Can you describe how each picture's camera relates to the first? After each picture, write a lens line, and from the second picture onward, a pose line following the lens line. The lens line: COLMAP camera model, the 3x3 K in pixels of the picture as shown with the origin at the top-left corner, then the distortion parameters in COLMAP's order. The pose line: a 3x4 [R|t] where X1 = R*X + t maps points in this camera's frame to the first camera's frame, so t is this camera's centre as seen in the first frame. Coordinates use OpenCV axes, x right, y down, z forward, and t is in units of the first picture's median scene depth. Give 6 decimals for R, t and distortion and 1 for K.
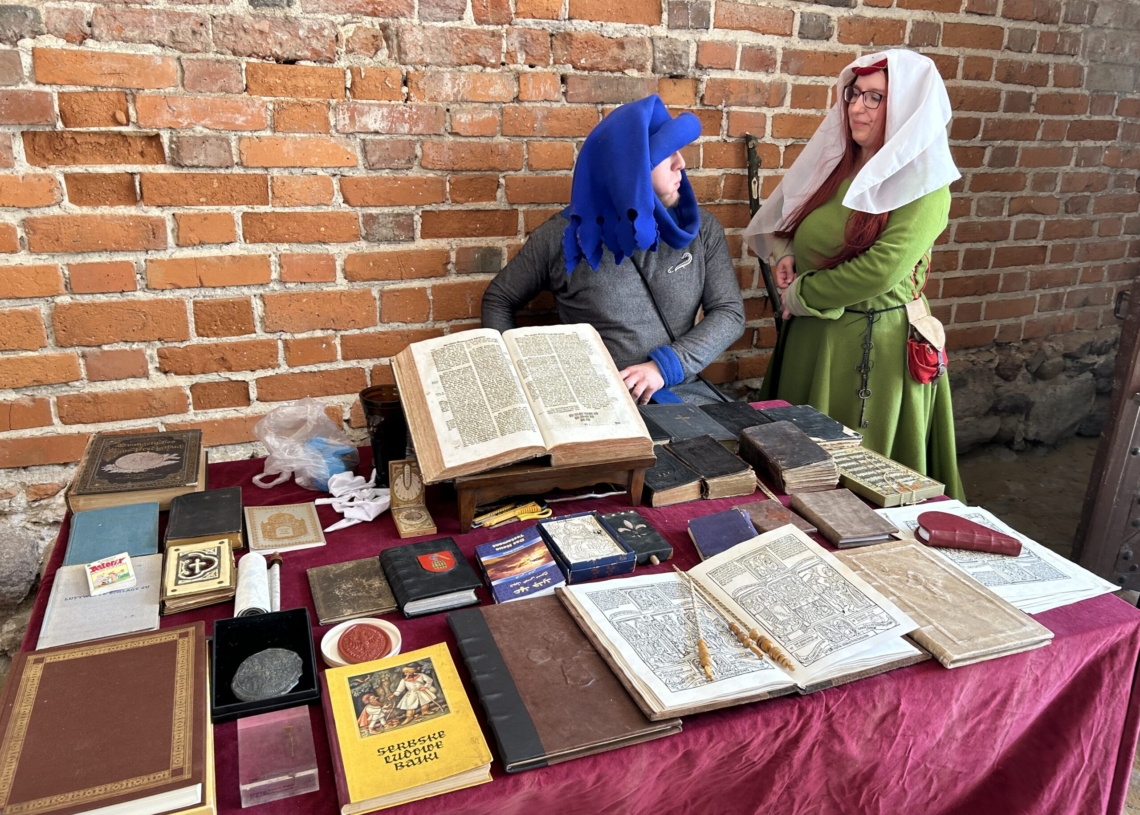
lens RADIAL K [[853.6, 0, 568.8], [0, 853.6, 407.7], [0, 0, 1]] dist [0.022985, -0.003755]
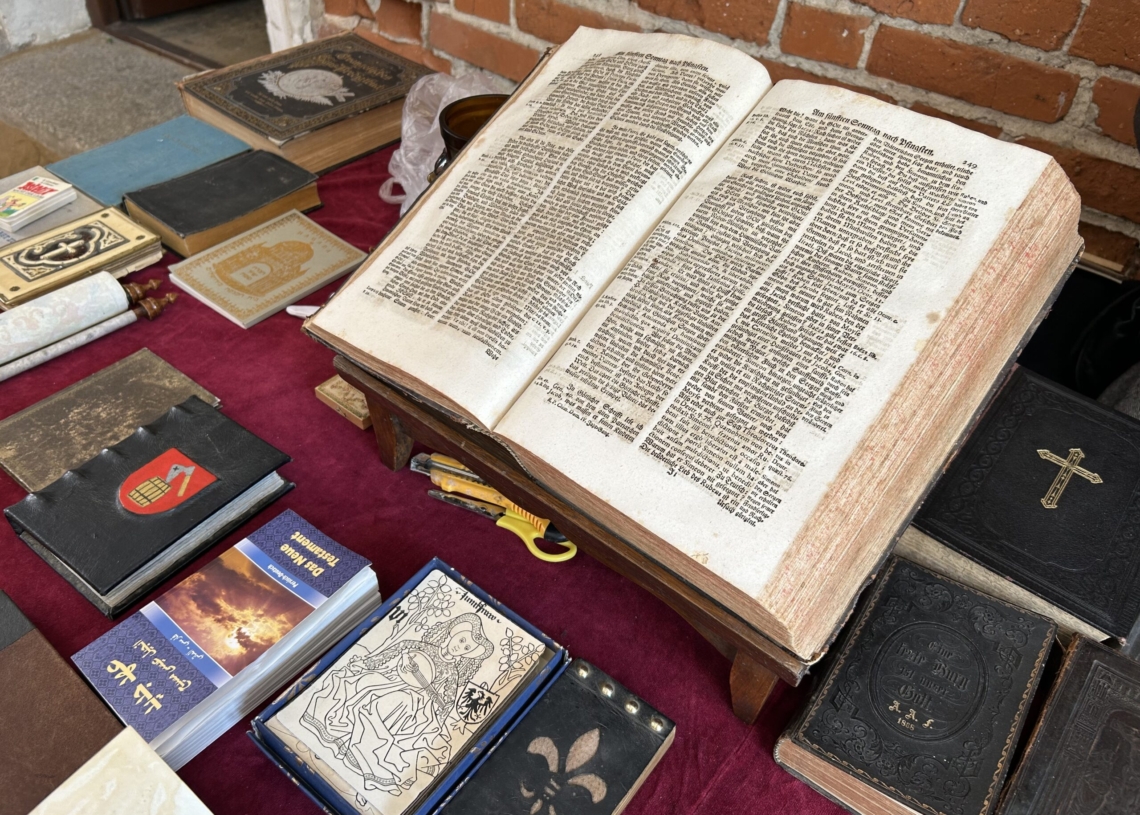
lens RADIAL K [[853.6, 0, 567.8], [0, 853.6, 405.8], [0, 0, 1]] dist [0.022985, -0.003755]
pose [[0.501201, 0.582377, -0.640027, 0.141426], [-0.330487, 0.812392, 0.480415, -0.092785], [0.799735, -0.029264, 0.599639, 0.553229]]
